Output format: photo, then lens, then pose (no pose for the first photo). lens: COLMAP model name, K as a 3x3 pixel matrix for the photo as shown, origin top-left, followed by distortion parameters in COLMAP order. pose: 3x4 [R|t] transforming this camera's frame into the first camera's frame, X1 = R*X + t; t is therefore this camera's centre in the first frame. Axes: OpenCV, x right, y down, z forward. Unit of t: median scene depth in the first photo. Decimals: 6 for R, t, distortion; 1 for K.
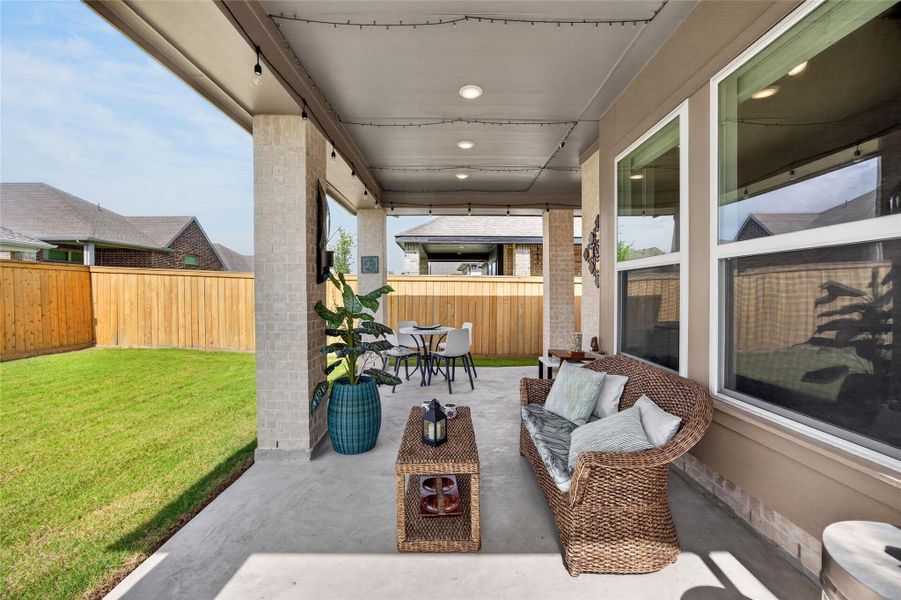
lens RADIAL K [[343.5, 0, 453.3], [0, 343.5, 294.1], [0, 0, 1]] dist [-0.010582, 0.000233]
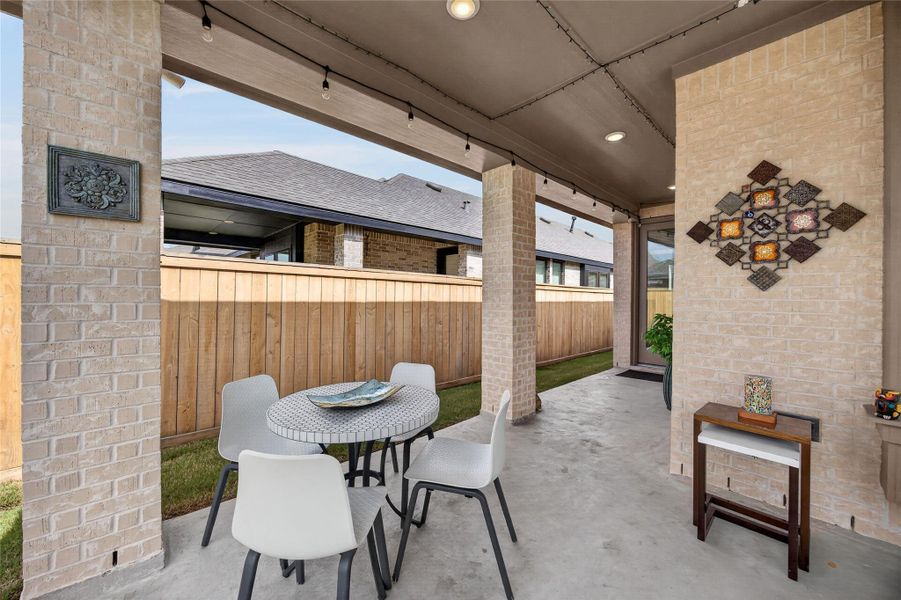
lens RADIAL K [[343.5, 0, 453.3], [0, 343.5, 294.1], [0, 0, 1]] dist [-0.010582, 0.000233]
pose [[0.729242, 0.012627, 0.684140, -0.158046], [-0.006569, 0.999913, -0.011453, -0.001926], [-0.684225, 0.003857, 0.729261, 0.449796]]
